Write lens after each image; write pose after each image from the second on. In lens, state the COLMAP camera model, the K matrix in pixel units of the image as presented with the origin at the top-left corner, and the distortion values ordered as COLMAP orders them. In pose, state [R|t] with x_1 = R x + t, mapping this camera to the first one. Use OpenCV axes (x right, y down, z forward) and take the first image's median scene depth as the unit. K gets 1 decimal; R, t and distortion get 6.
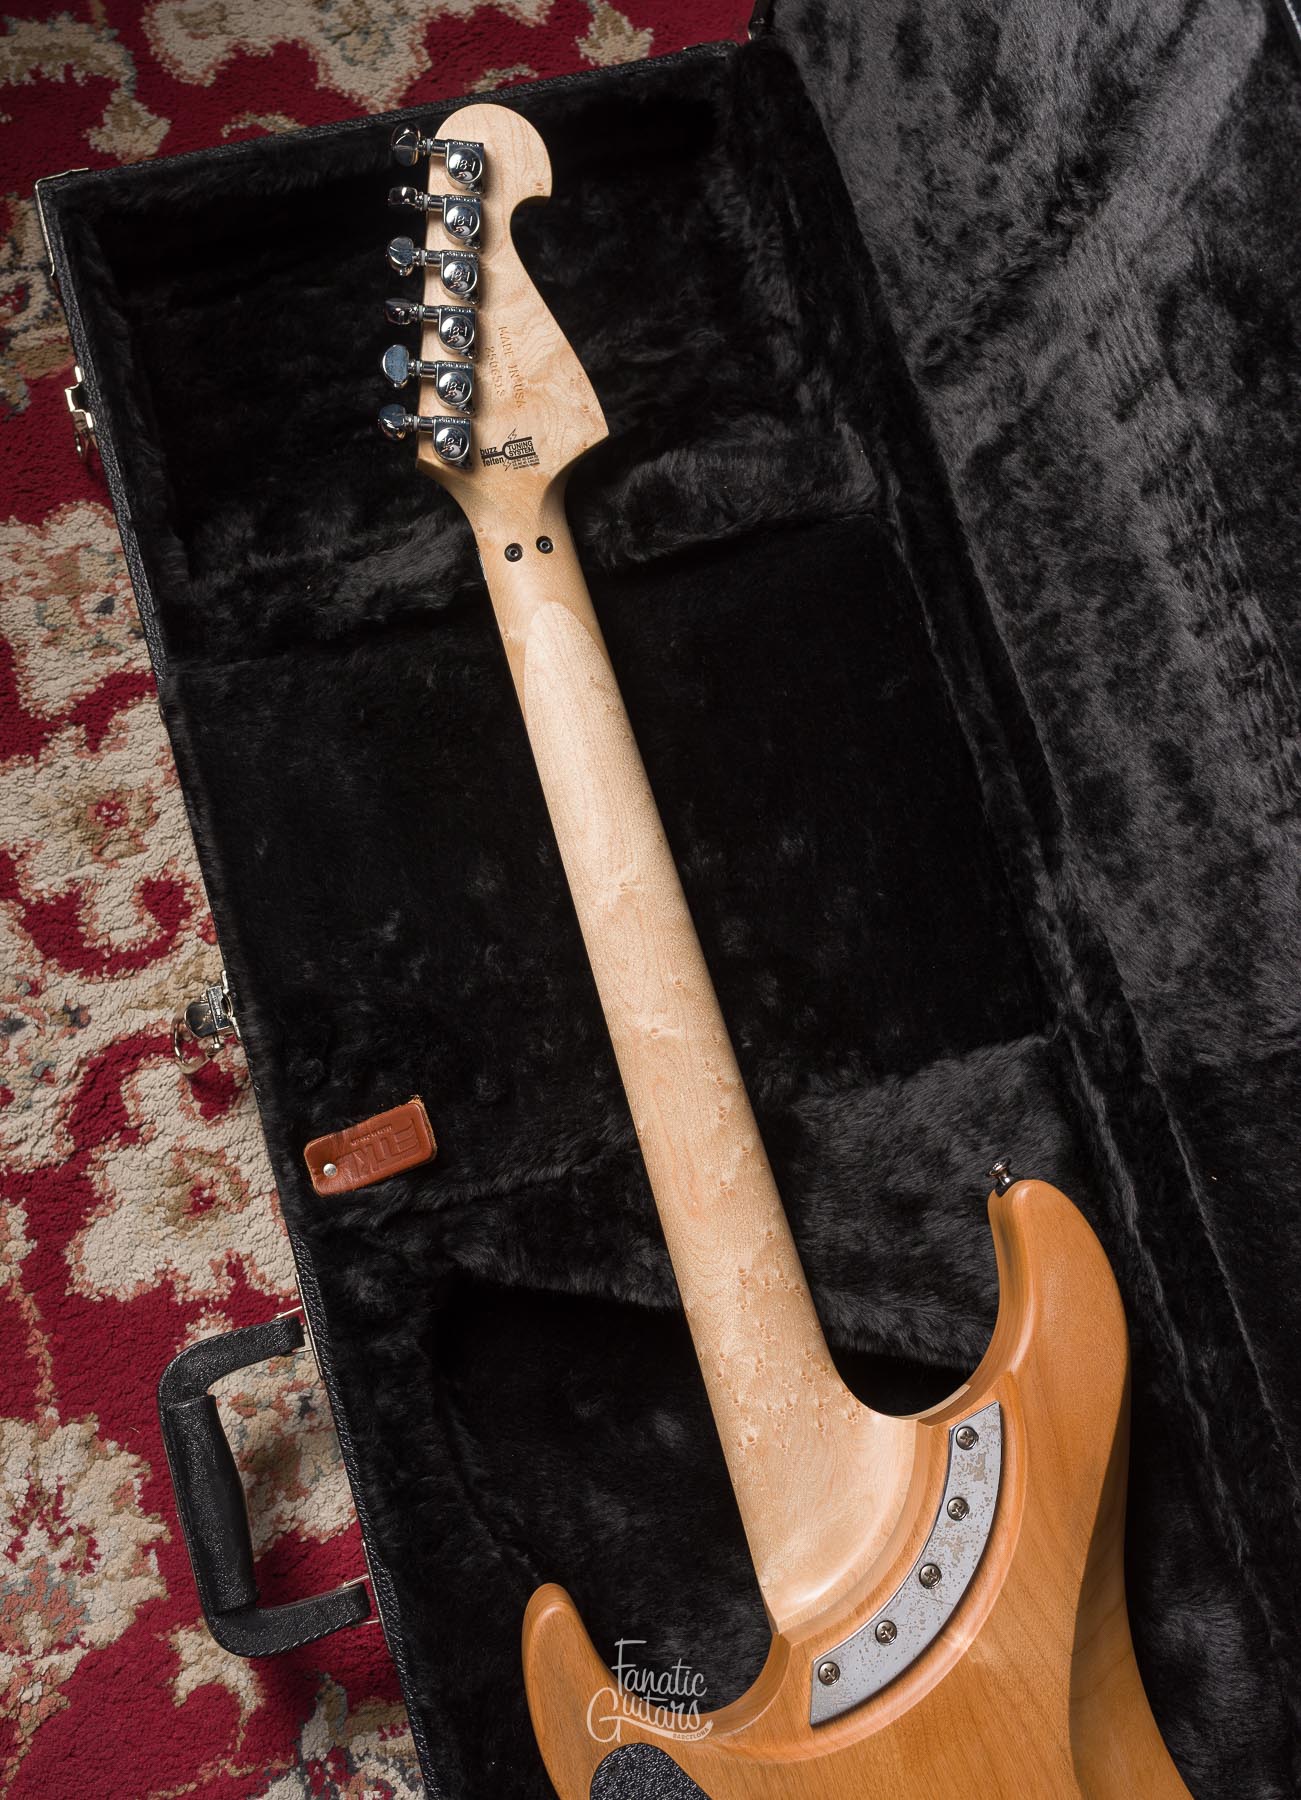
lens RADIAL K [[1870.7, 0, 649.6], [0, 1870.7, 826.4], [0, 0, 1]] dist [-0.000178, -0.000613]
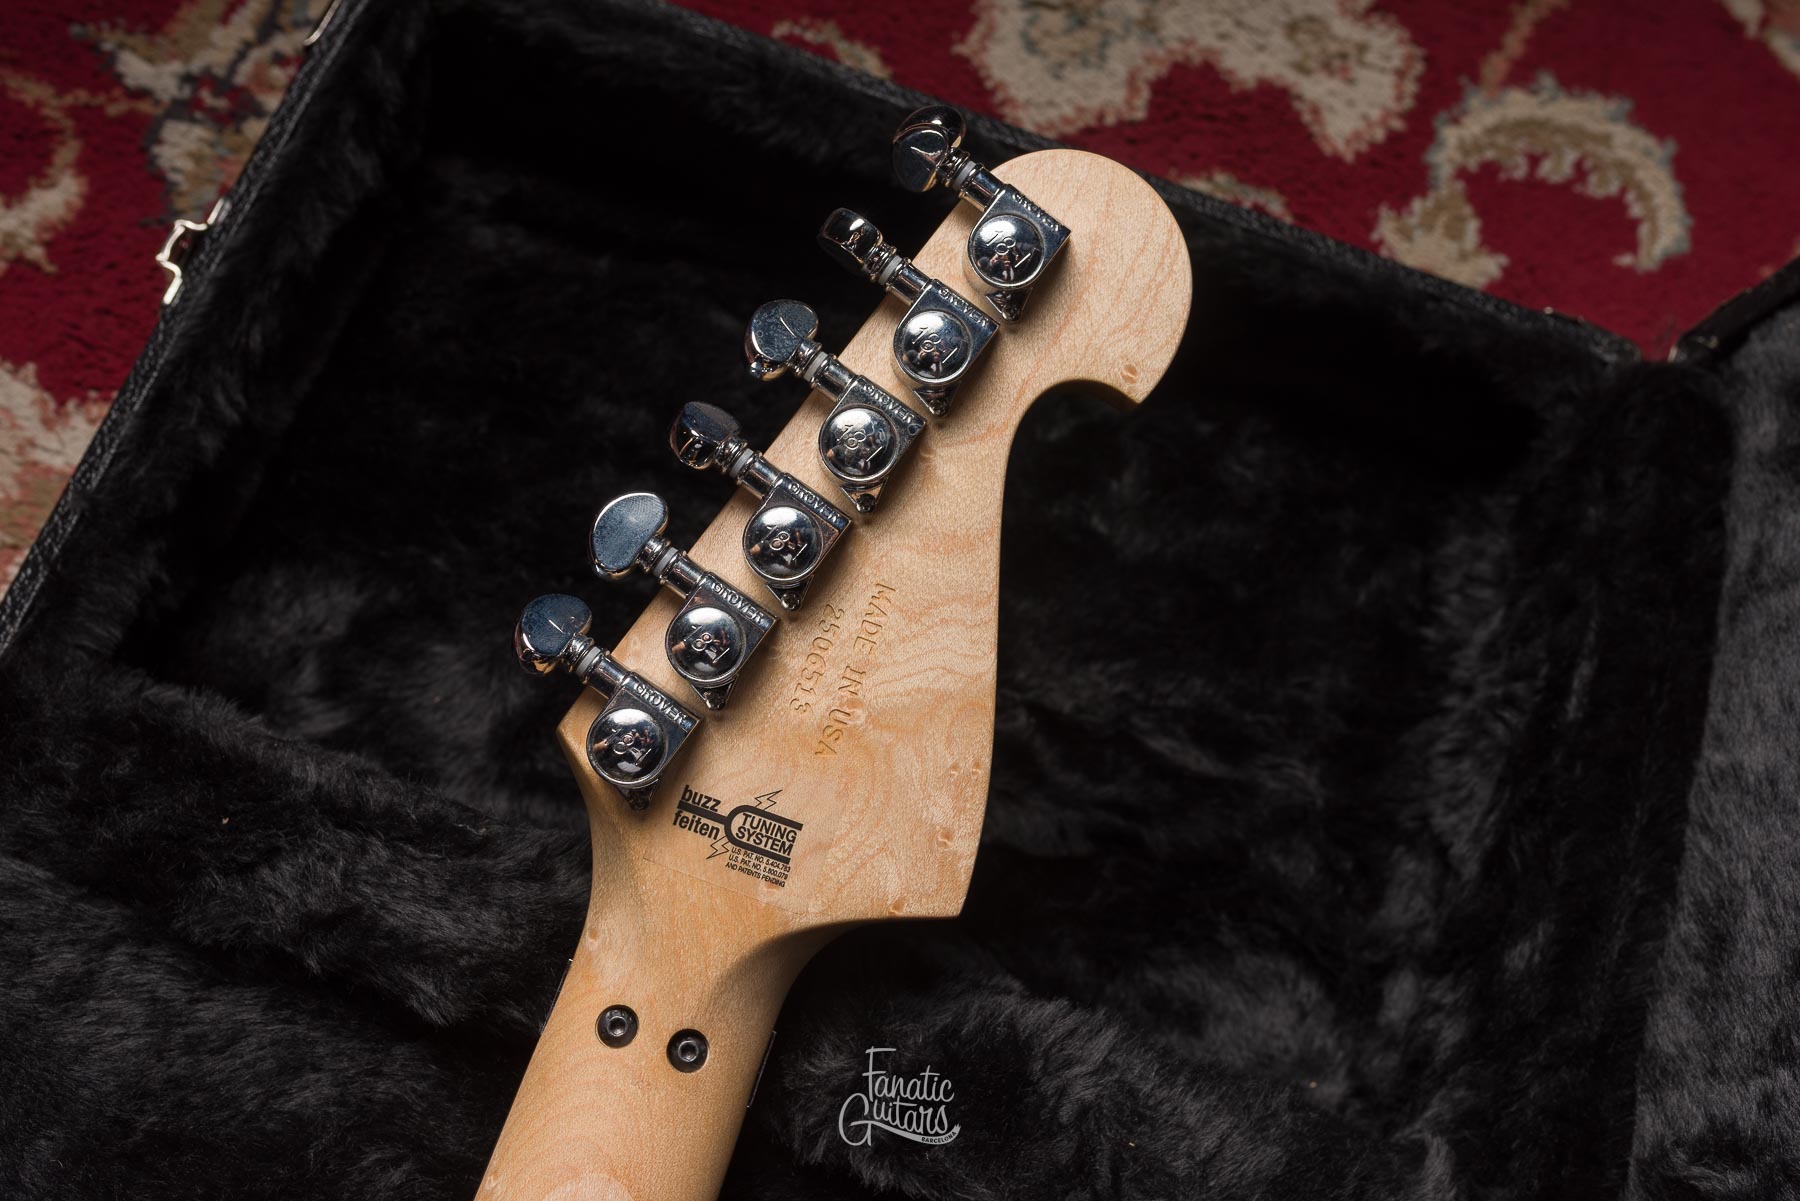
lens RADIAL K [[1795.5, 0, 900.0], [0, 1795.5, 600.5], [0, 0, 1]] dist [-0.000871, 0.007930]
pose [[0.823817, 0.538797, -0.176134, 0.001239], [-0.560862, 0.819827, -0.115407, -0.209784], [0.082218, 0.193861, 0.977578, 0.565735]]
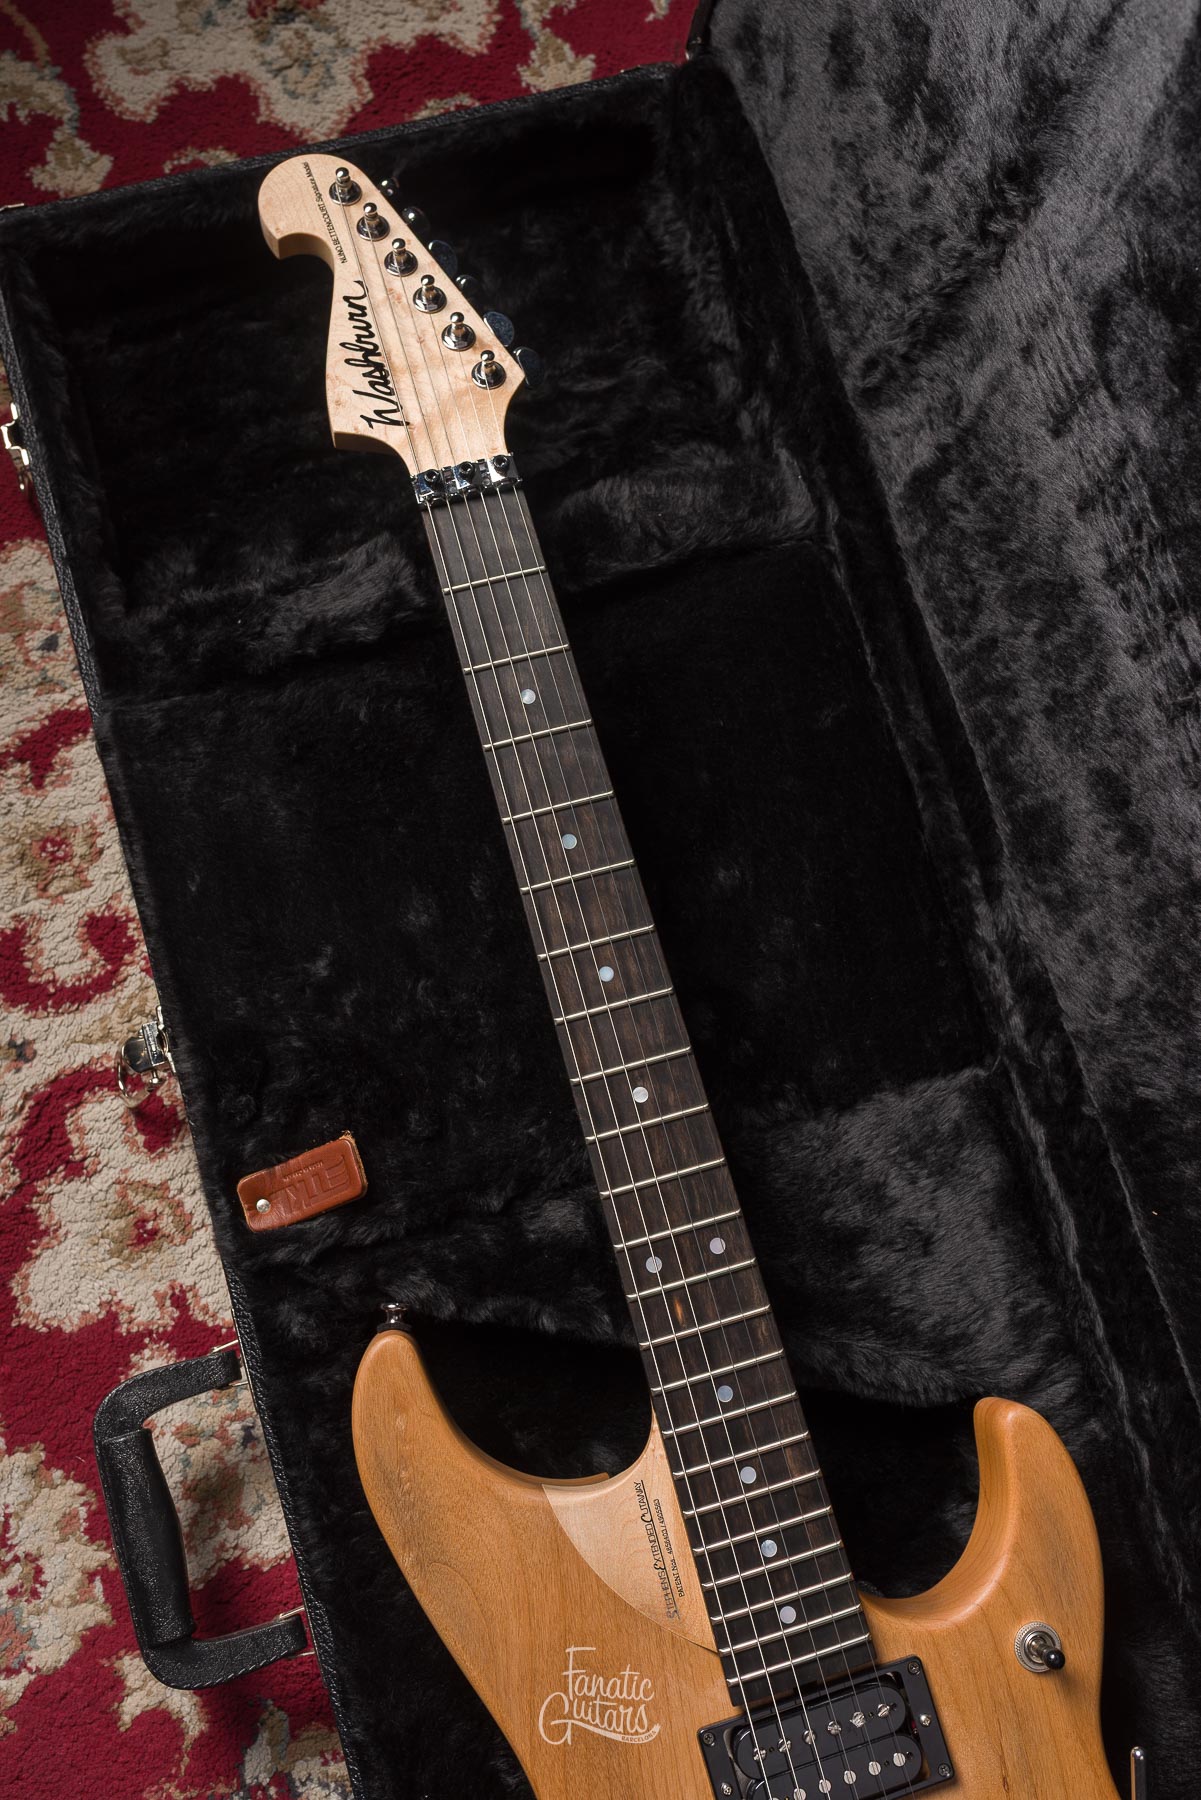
lens RADIAL K [[1736.3, 0, 600.5], [0, 1736.3, 900.0], [0, 0, 1]] dist [0.000081, 0.000743]
pose [[0.999424, -0.007321, -0.033145, 0.038857], [0.008301, 0.999530, 0.029508, -0.005190], [0.032914, -0.029766, 0.999015, 0.077020]]
